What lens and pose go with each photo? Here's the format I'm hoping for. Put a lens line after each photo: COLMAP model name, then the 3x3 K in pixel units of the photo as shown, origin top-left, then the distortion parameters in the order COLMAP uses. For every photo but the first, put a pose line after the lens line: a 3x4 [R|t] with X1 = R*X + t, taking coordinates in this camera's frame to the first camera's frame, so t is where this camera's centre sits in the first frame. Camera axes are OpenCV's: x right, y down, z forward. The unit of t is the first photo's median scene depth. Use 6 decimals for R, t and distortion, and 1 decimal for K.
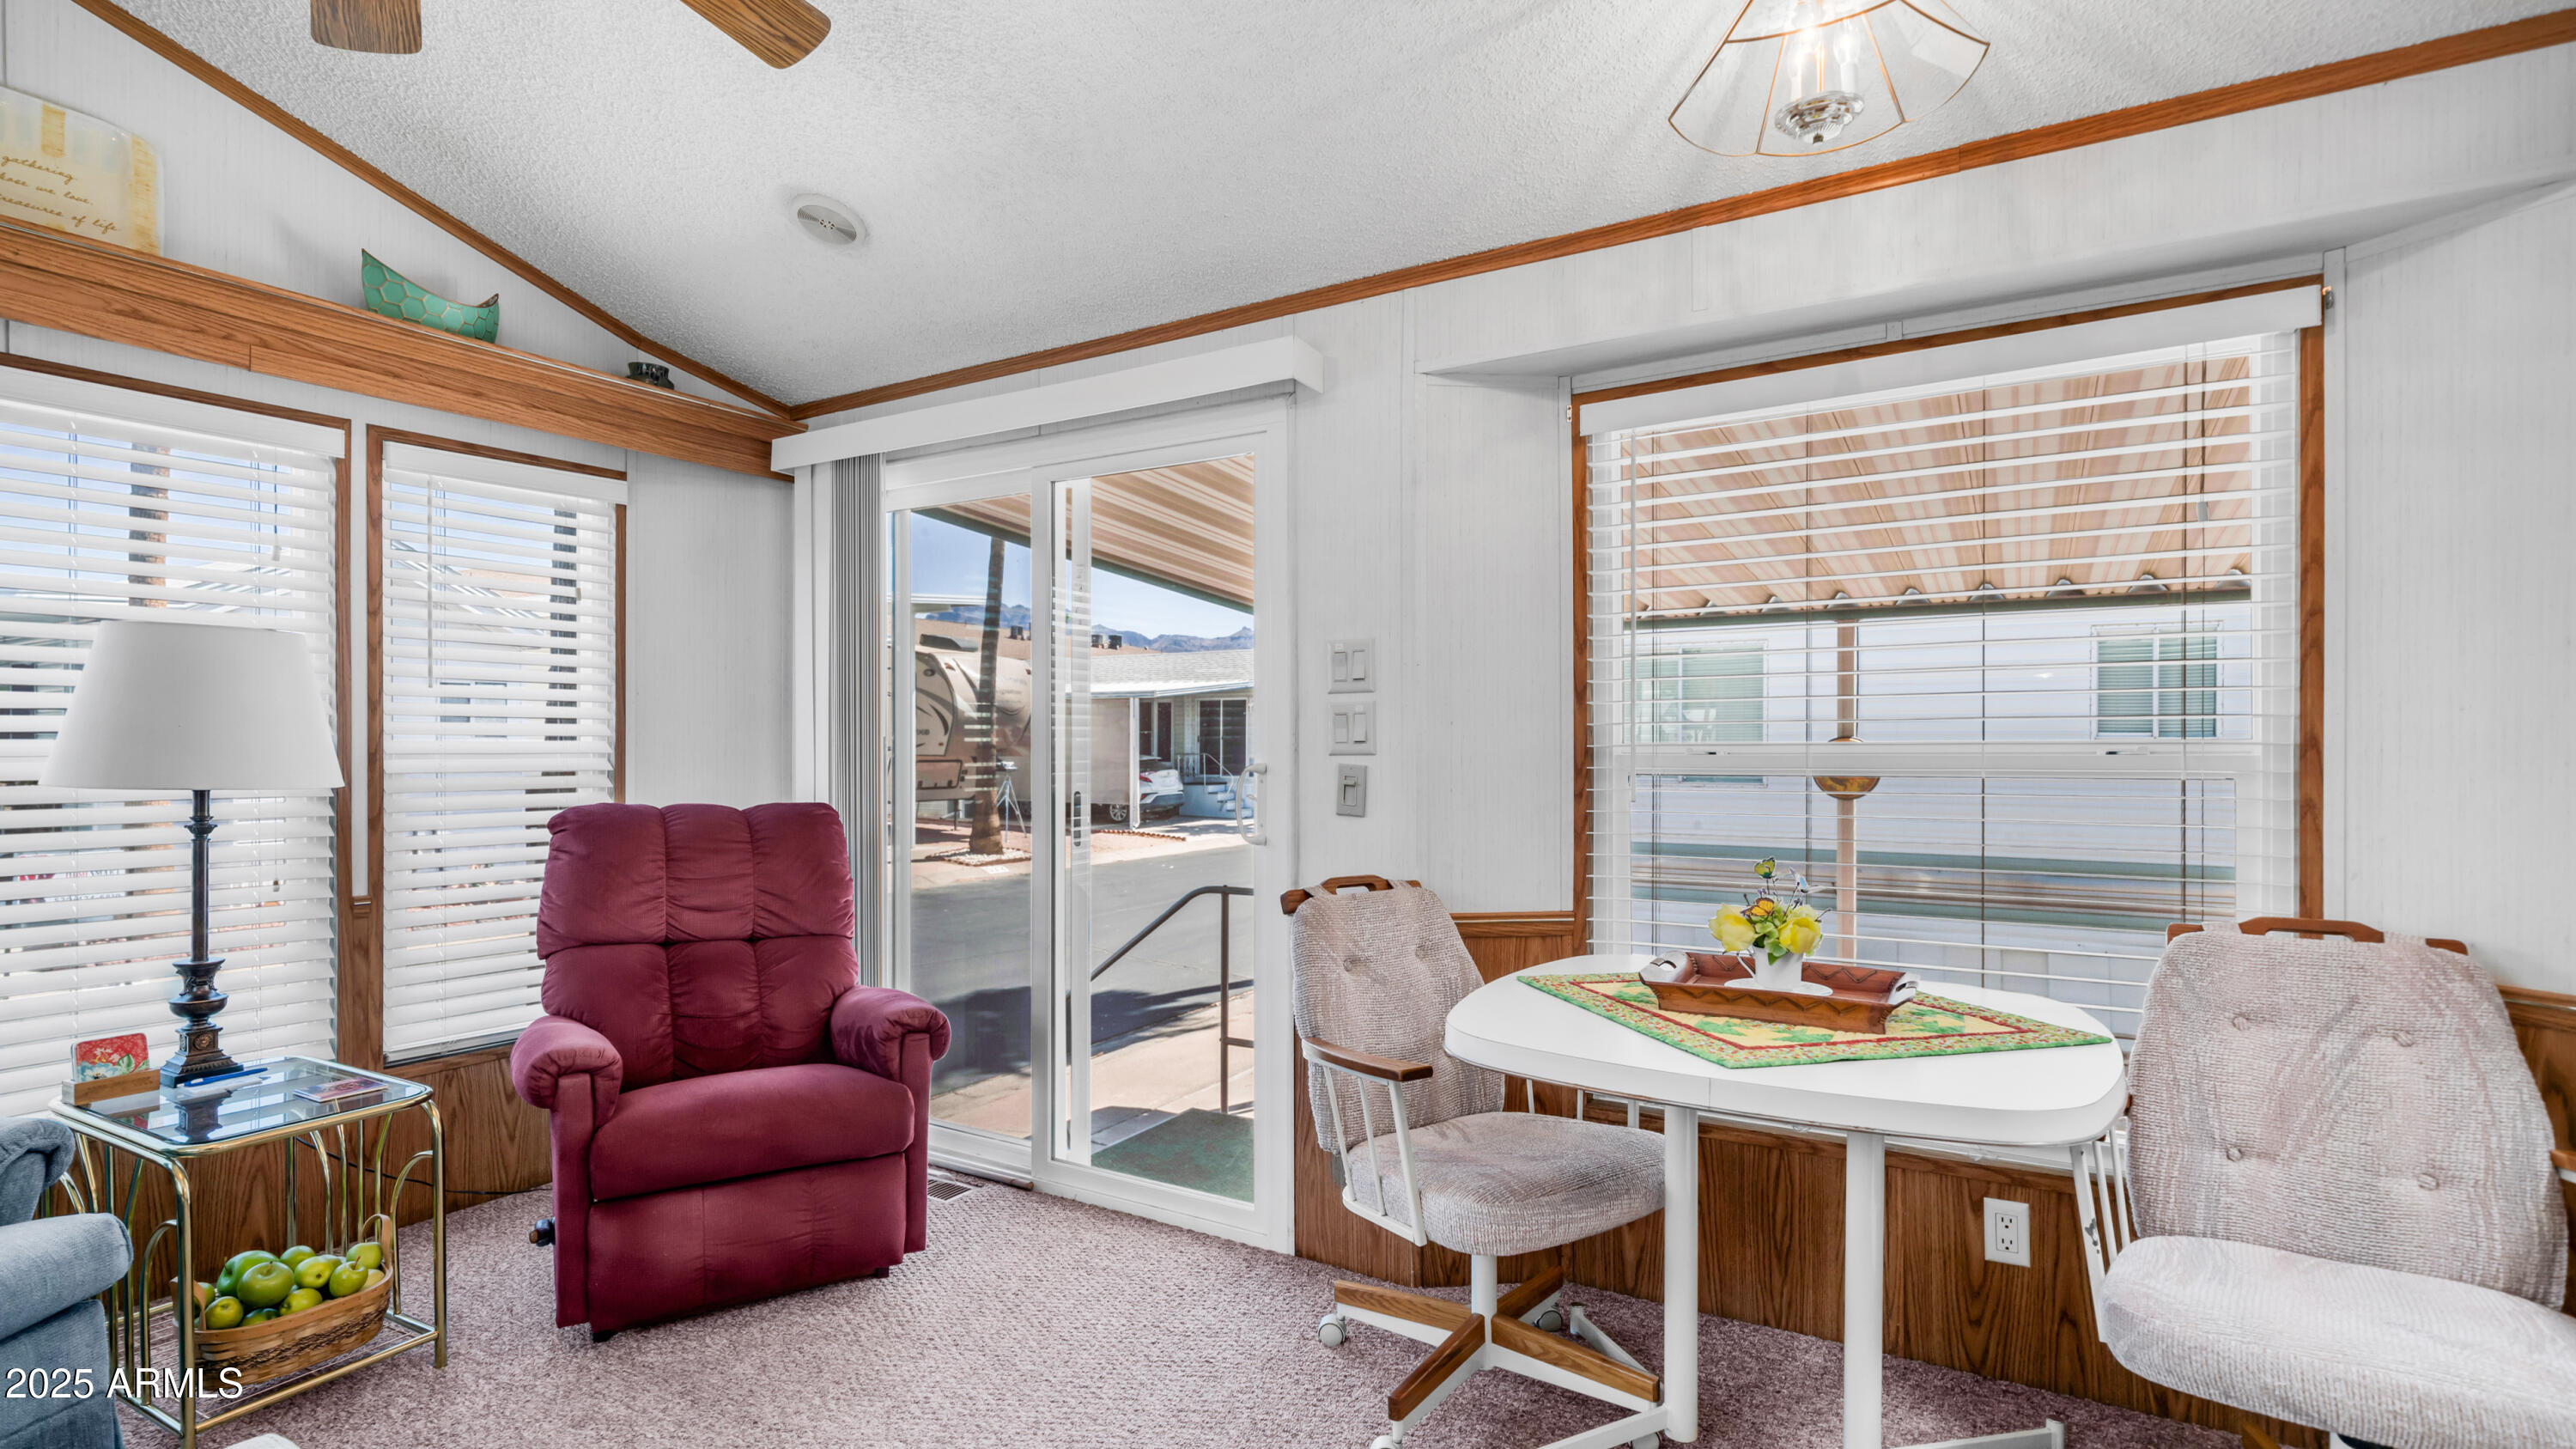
lens RADIAL K [[1226.2, 0, 1260.3], [0, 1226.2, 746.1], [0, 0, 1]] dist [0.001006, 0.001388]
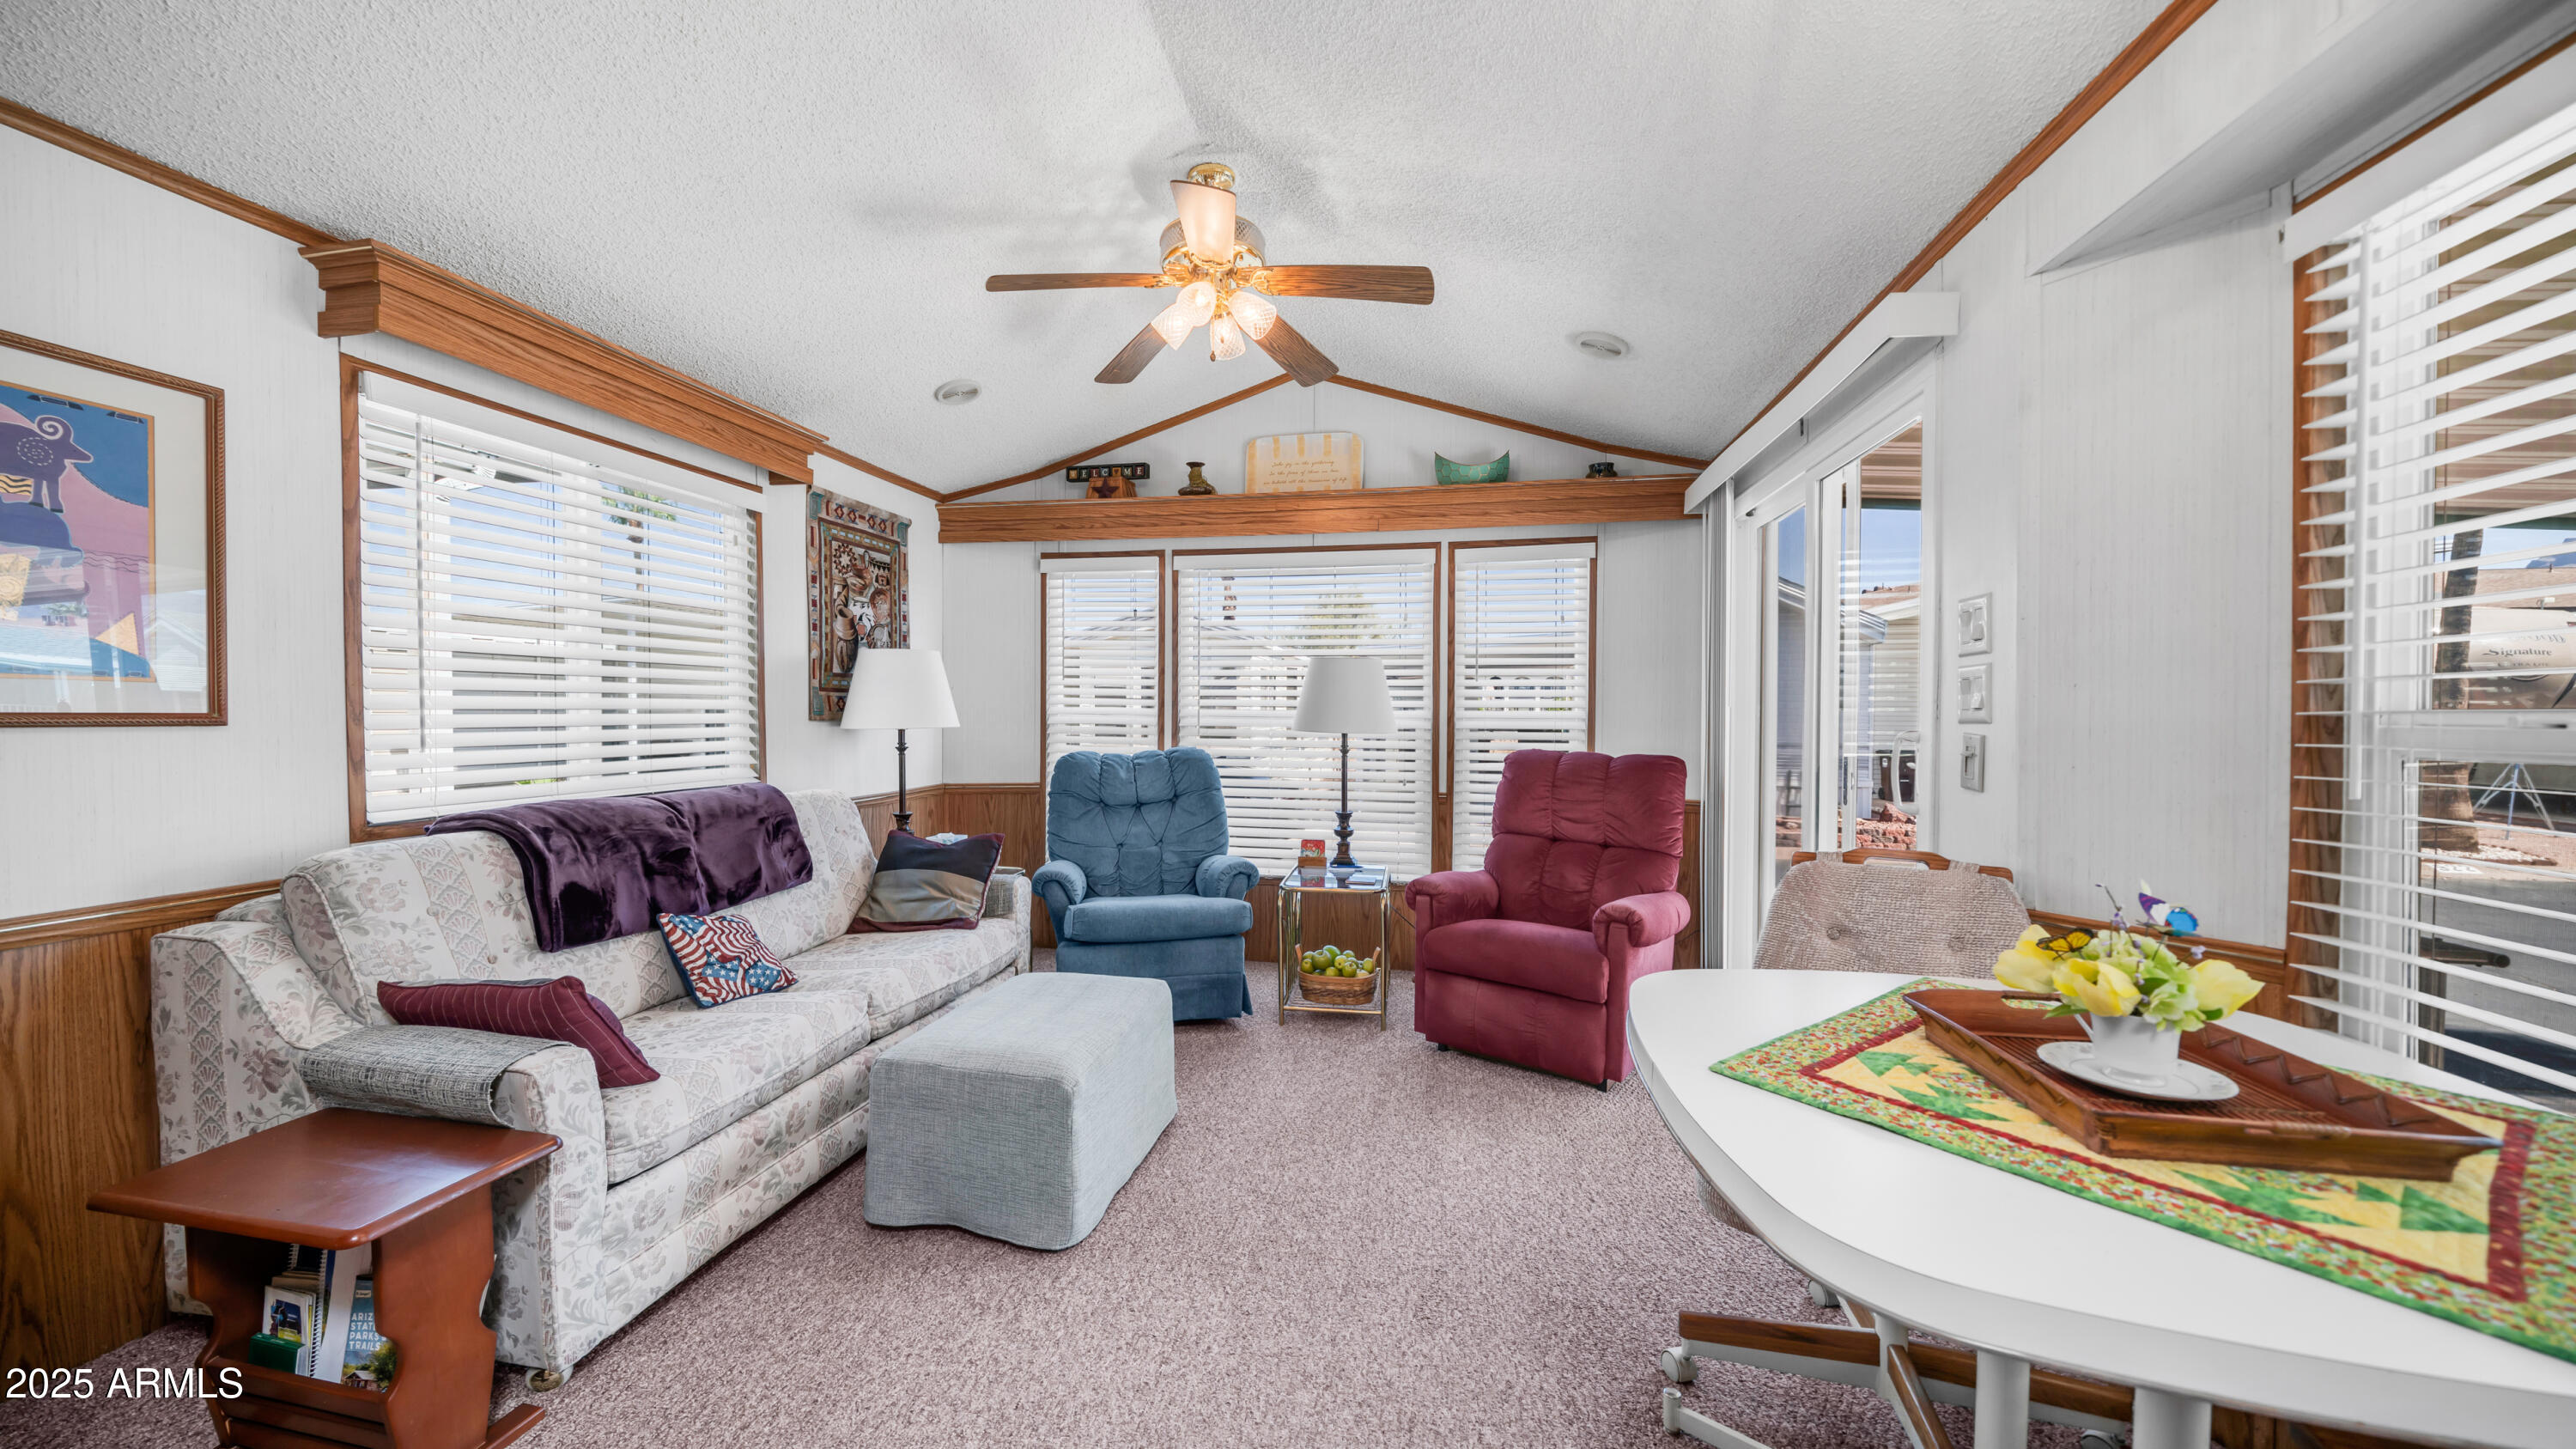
lens RADIAL K [[916.8, 0, 1280.8], [0, 916.8, 730.3], [0, 0, 1]] dist [-0.006789, 0.000002]
pose [[0.351648, 0.017060, -0.935977, 0.533007], [-0.005110, 0.999854, 0.016305, 0.004069], [0.936118, -0.000951, 0.351684, 0.283128]]
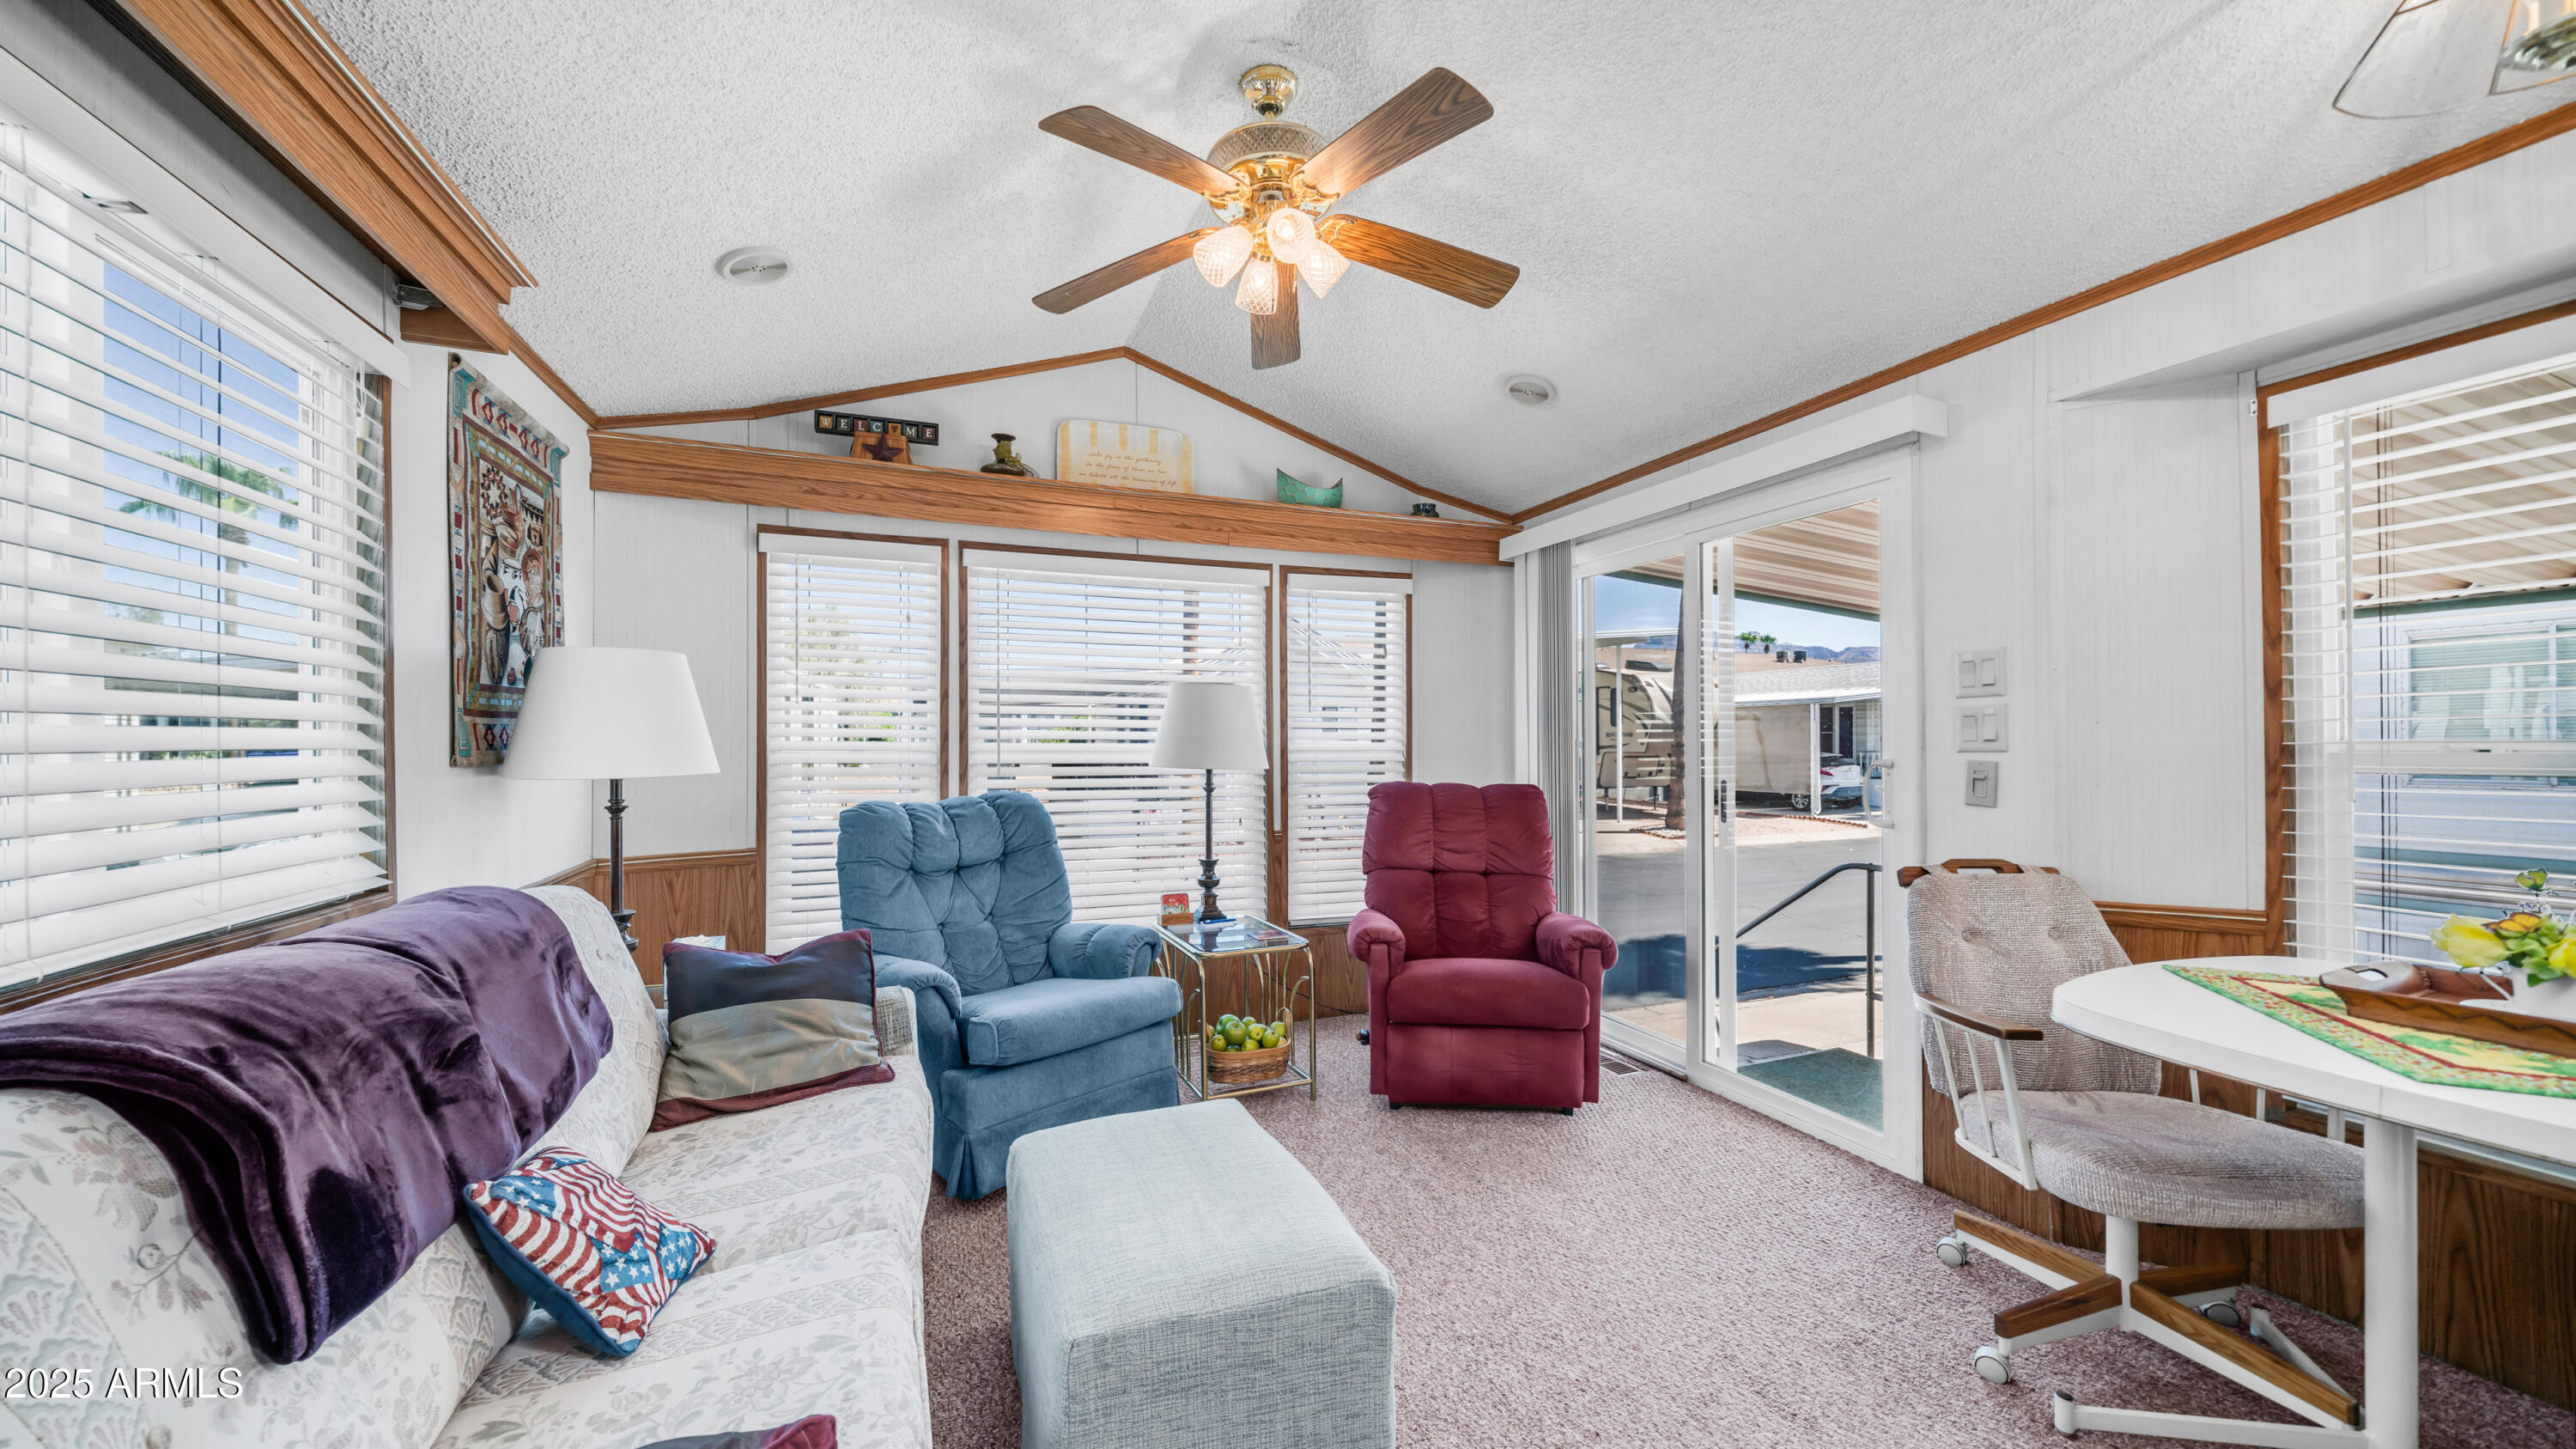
lens RADIAL K [[906.6, 0, 1268.0], [0, 906.6, 739.9], [0, 0, 1]] dist [-0.005979, 0.000018]
pose [[0.795054, -0.006488, -0.606504, 0.057565], [0.002735, 0.999971, -0.007112, 0.000109], [0.606532, 0.003996, 0.795049, -0.057833]]
